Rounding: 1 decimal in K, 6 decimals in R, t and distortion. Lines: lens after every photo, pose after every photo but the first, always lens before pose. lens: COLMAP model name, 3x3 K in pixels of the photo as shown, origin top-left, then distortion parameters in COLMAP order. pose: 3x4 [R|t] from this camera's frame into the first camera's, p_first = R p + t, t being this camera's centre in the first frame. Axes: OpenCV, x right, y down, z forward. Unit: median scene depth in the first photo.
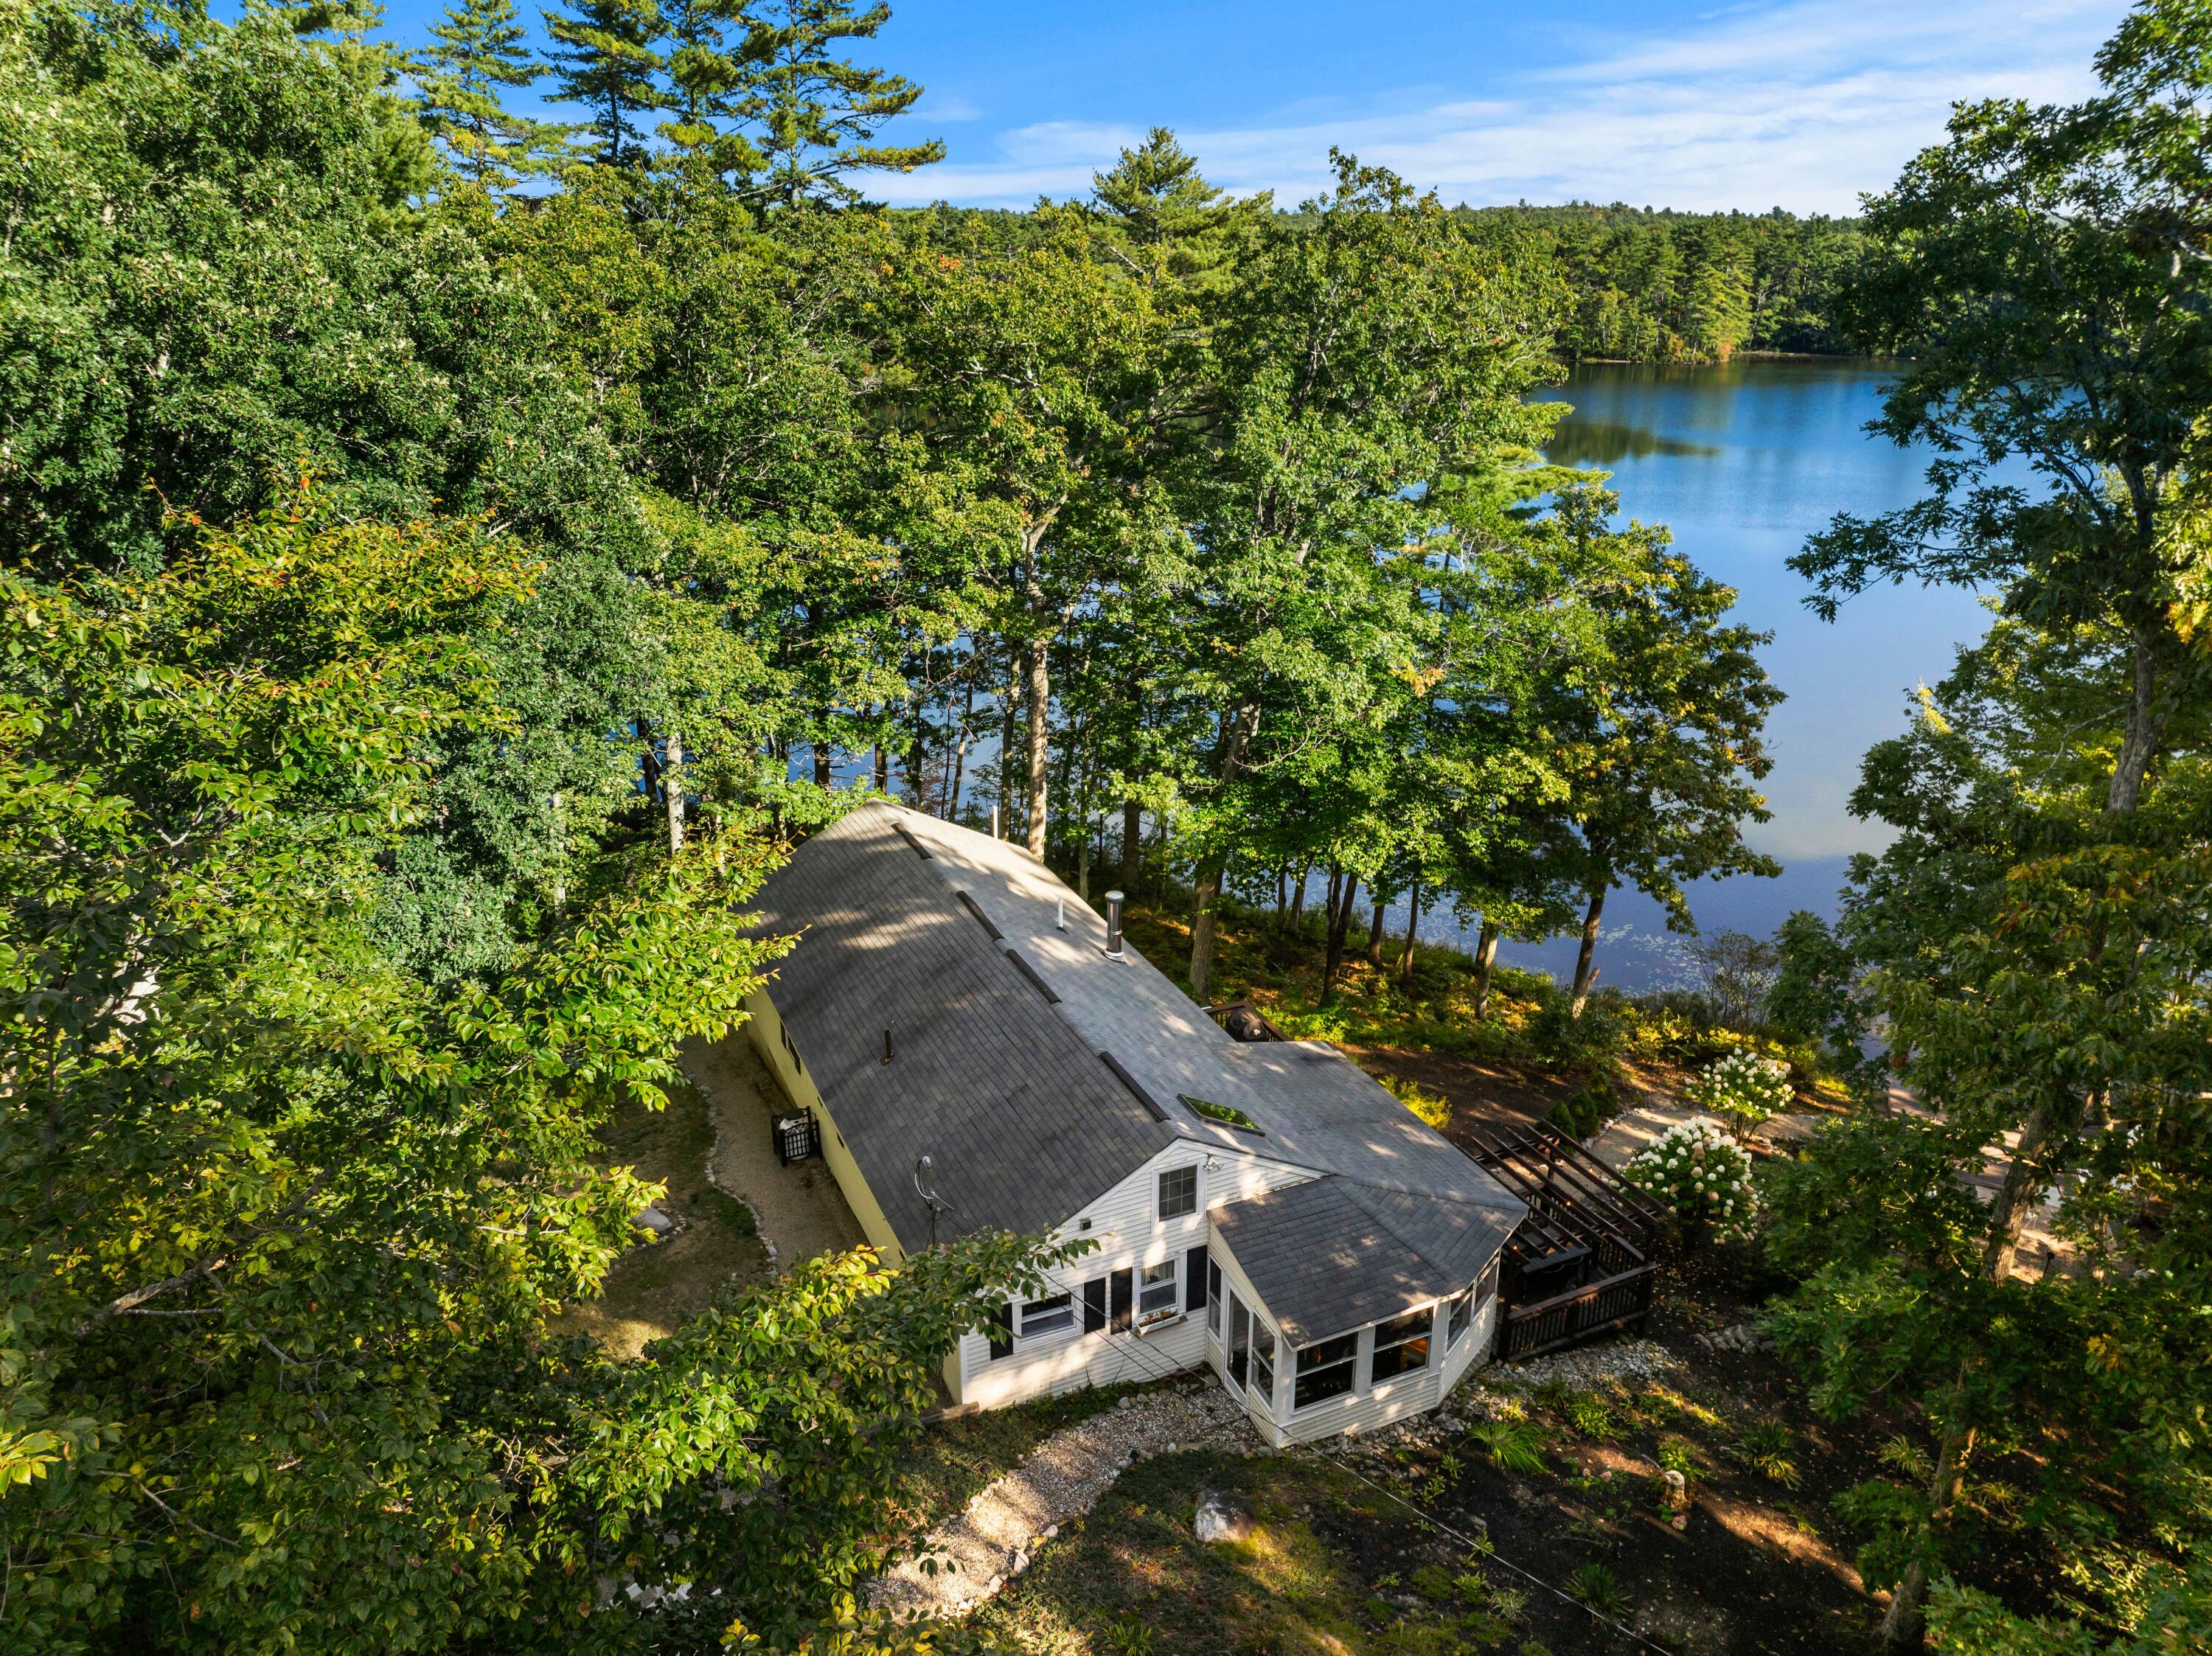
lens RADIAL K [[1556.7, 0, 1106.0], [0, 1556.7, 828.0], [0, 0, 1]] dist [-0.004576, -0.000610]
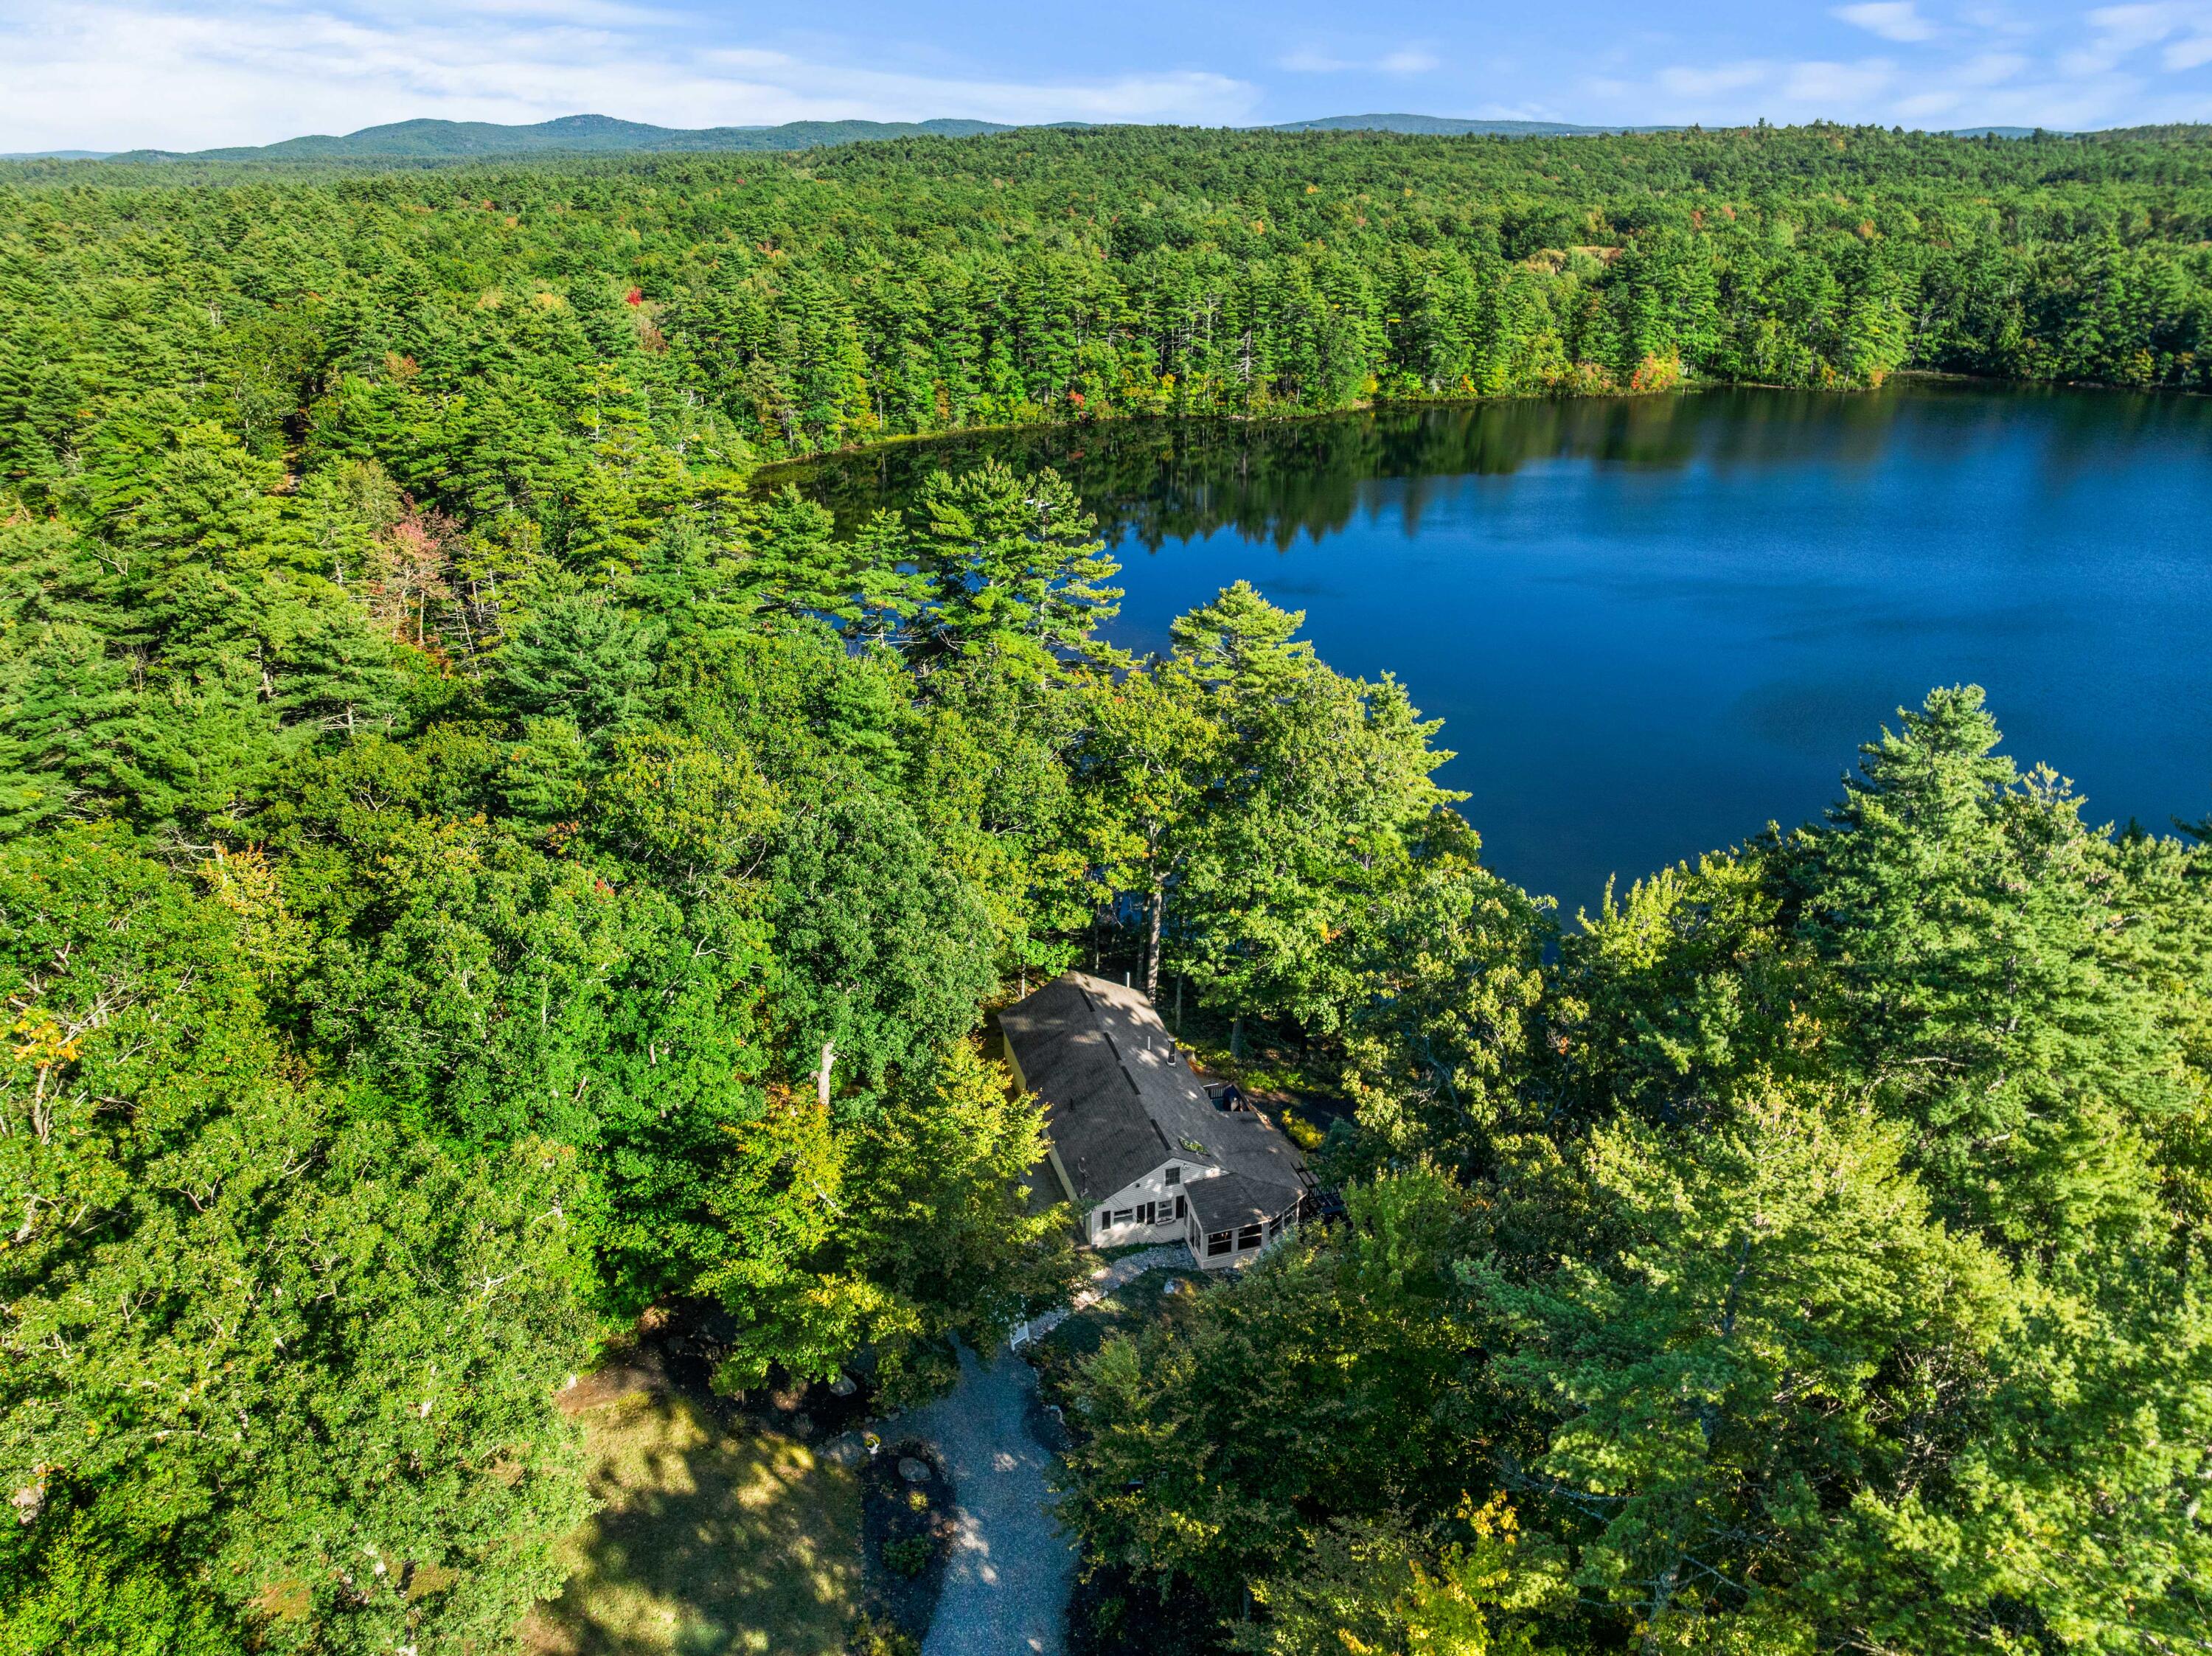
lens RADIAL K [[1501.4, 0, 1106.0], [0, 1501.4, 828.0], [0, 0, 1]] dist [-0.002828, -0.000585]
pose [[0.990747, 0.054587, -0.124259, 0.150924], [-0.046971, 0.996881, 0.063424, -0.364849], [0.127333, -0.057000, 0.990221, -1.083183]]
